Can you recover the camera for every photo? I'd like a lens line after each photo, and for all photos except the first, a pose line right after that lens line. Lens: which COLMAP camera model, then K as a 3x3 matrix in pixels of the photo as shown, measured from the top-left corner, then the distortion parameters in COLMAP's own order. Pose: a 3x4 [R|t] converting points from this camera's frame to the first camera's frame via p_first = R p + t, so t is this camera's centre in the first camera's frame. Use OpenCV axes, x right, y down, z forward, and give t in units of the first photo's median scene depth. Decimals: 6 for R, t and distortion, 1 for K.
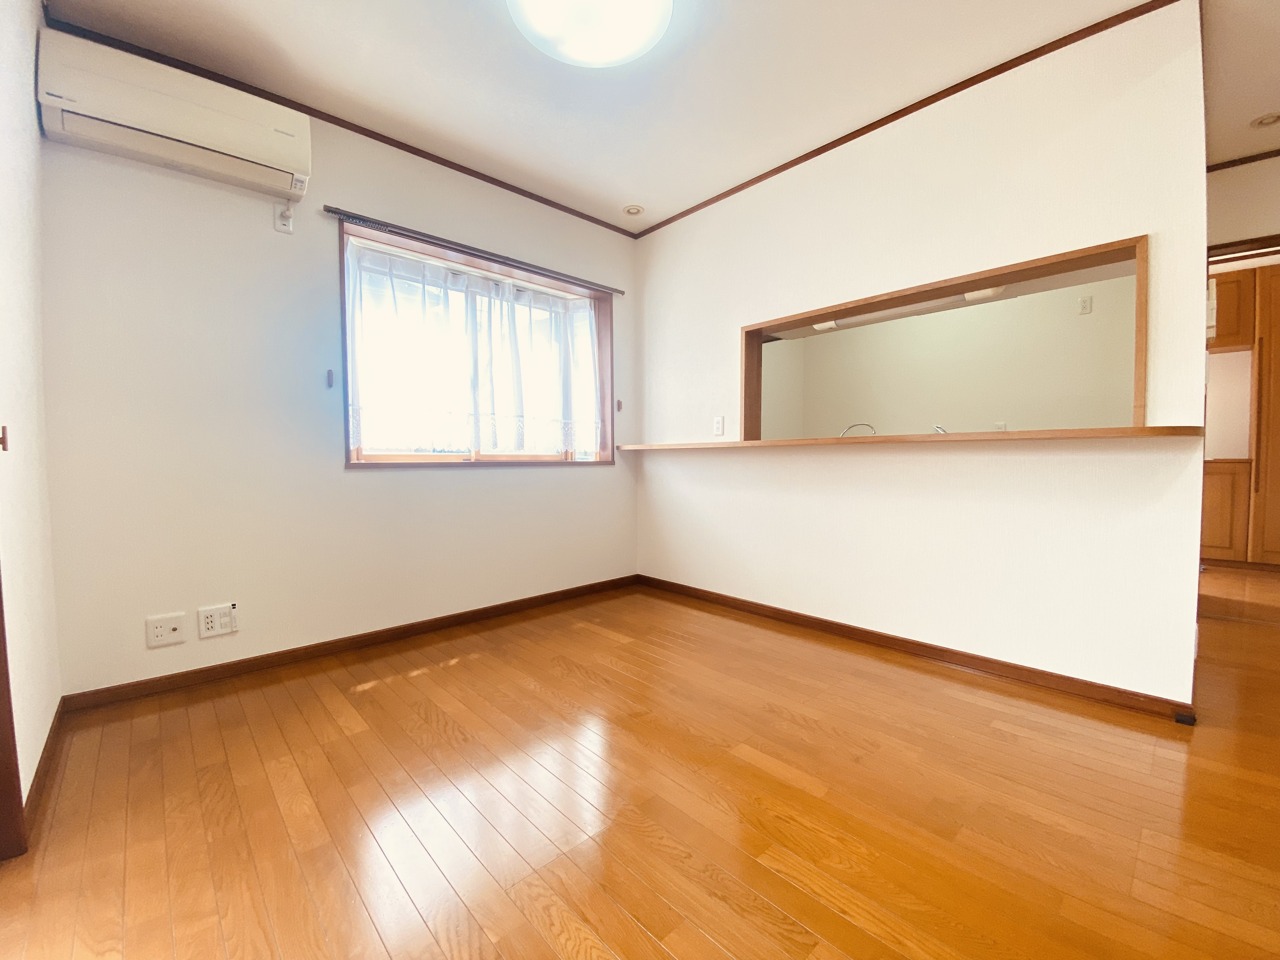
lens RADIAL K [[517.6, 0, 637.2], [0, 517.6, 482.2], [0, 0, 1]] dist [0.025181, -0.023105]
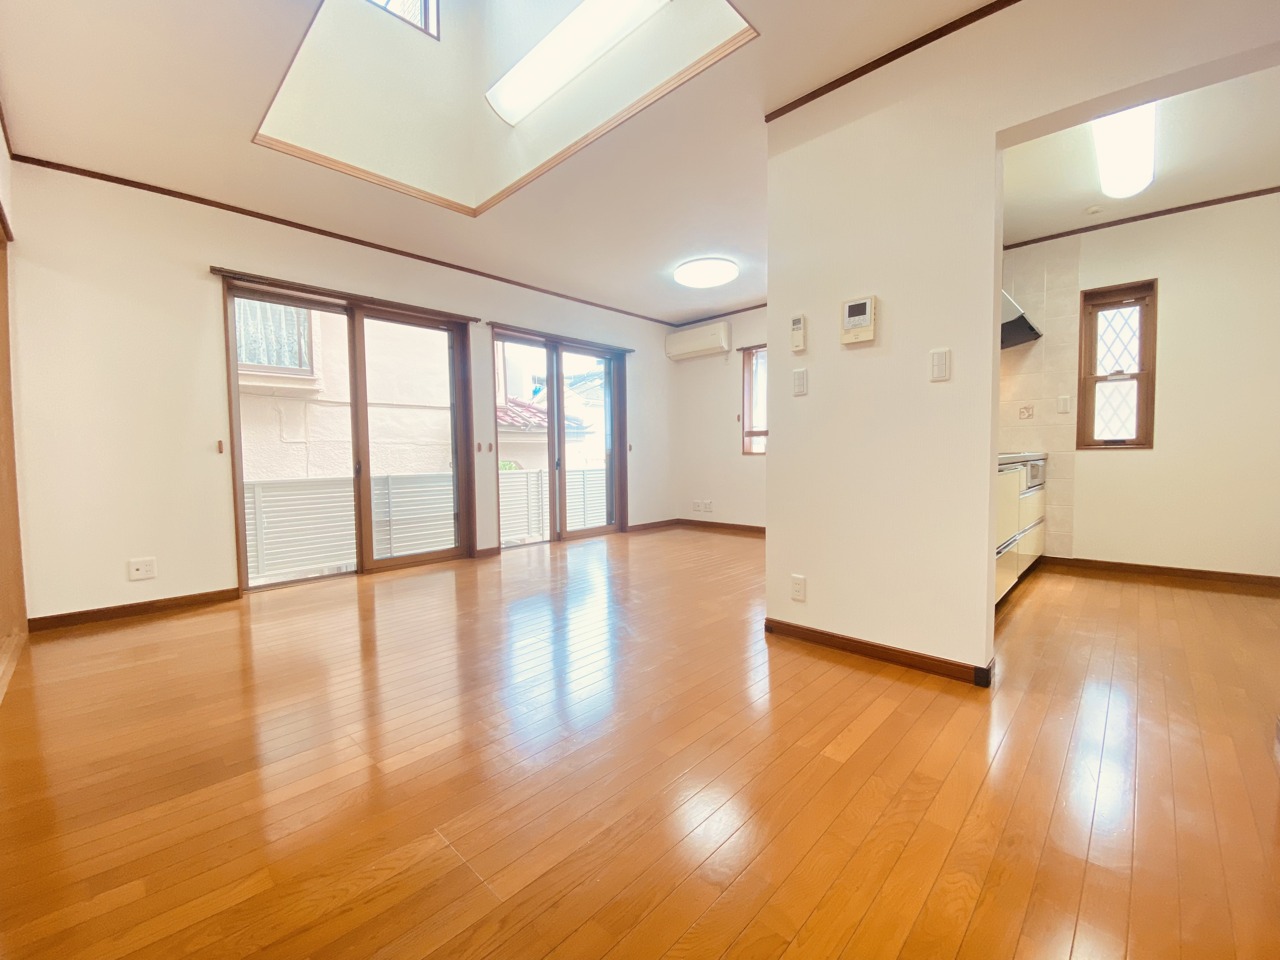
lens RADIAL K [[517.6, 0, 637.2], [0, 517.6, 482.2], [0, 0, 1]] dist [0.025181, -0.023105]
pose [[0.051075, 0.060146, -0.996882, 1.504733], [-0.031884, 0.997774, 0.058566, -0.018248], [0.998186, 0.028794, 0.052879, 0.326786]]
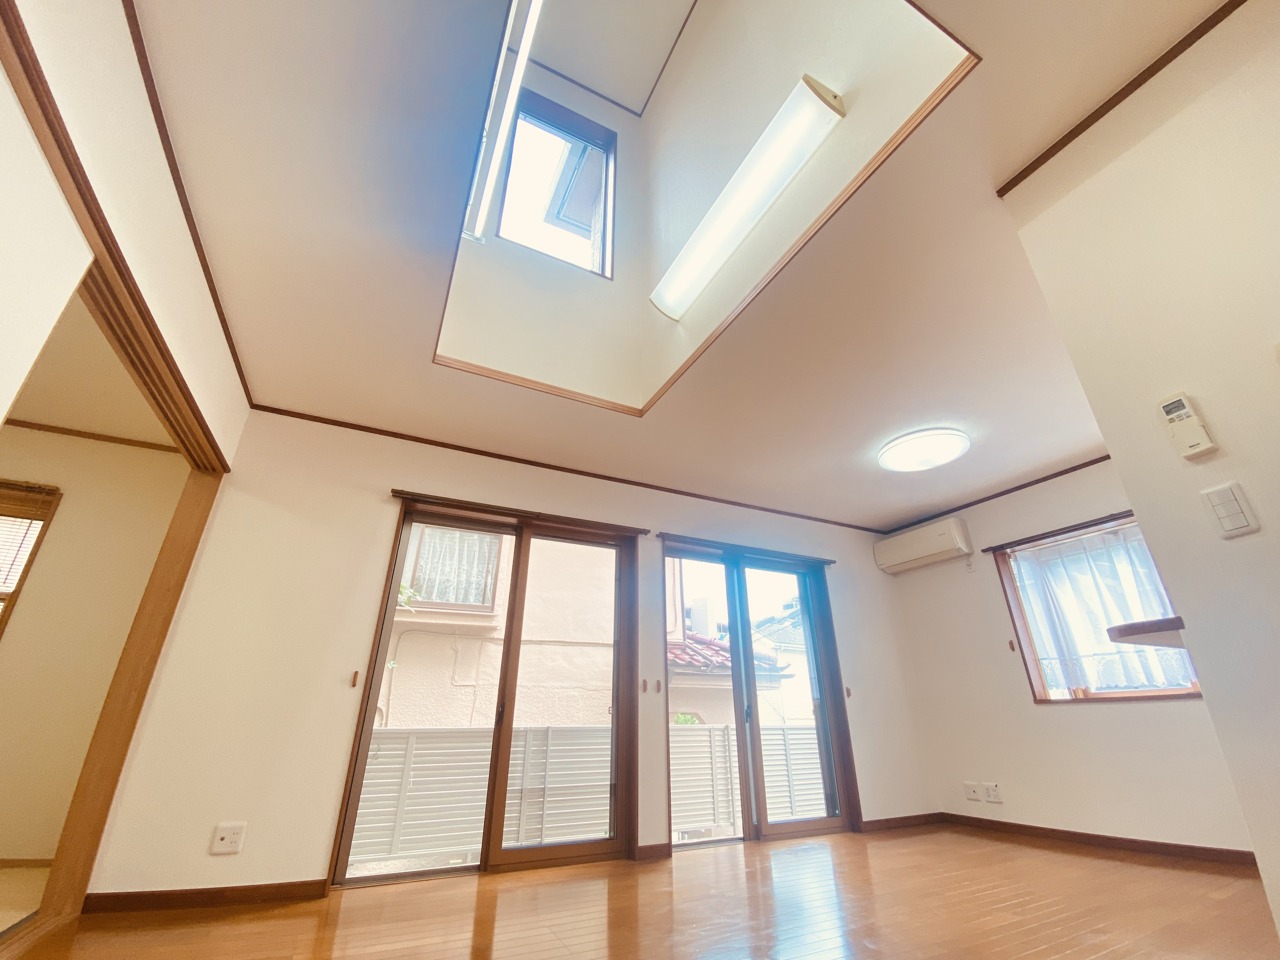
lens RADIAL K [[517.6, 0, 637.2], [0, 517.6, 482.2], [0, 0, 1]] dist [0.025181, -0.023105]
pose [[-0.291529, -0.385906, -0.875264, 1.172652], [-0.042992, 0.919372, -0.391033, 0.020873], [0.955595, -0.076368, -0.284614, 0.297672]]
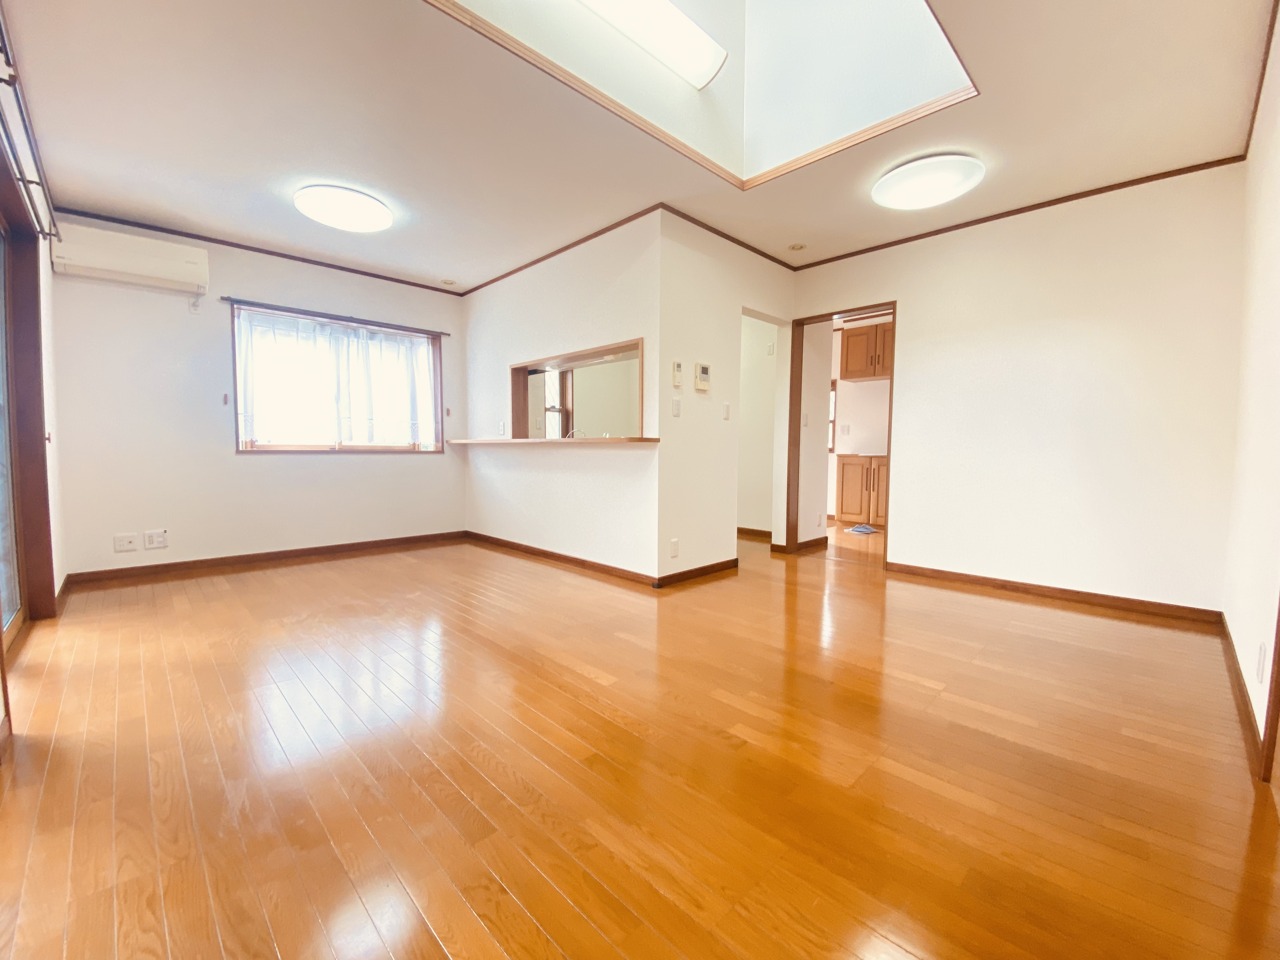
lens RADIAL K [[530.8, 0, 643.3], [0, 530.8, 481.7], [0, 0, 1]] dist [0.024024, -0.023303]
pose [[0.999416, 0.010393, 0.032548, 0.567337], [-0.010979, 0.999780, 0.017849, 0.016013], [-0.032356, -0.018196, 0.999311, -0.616859]]
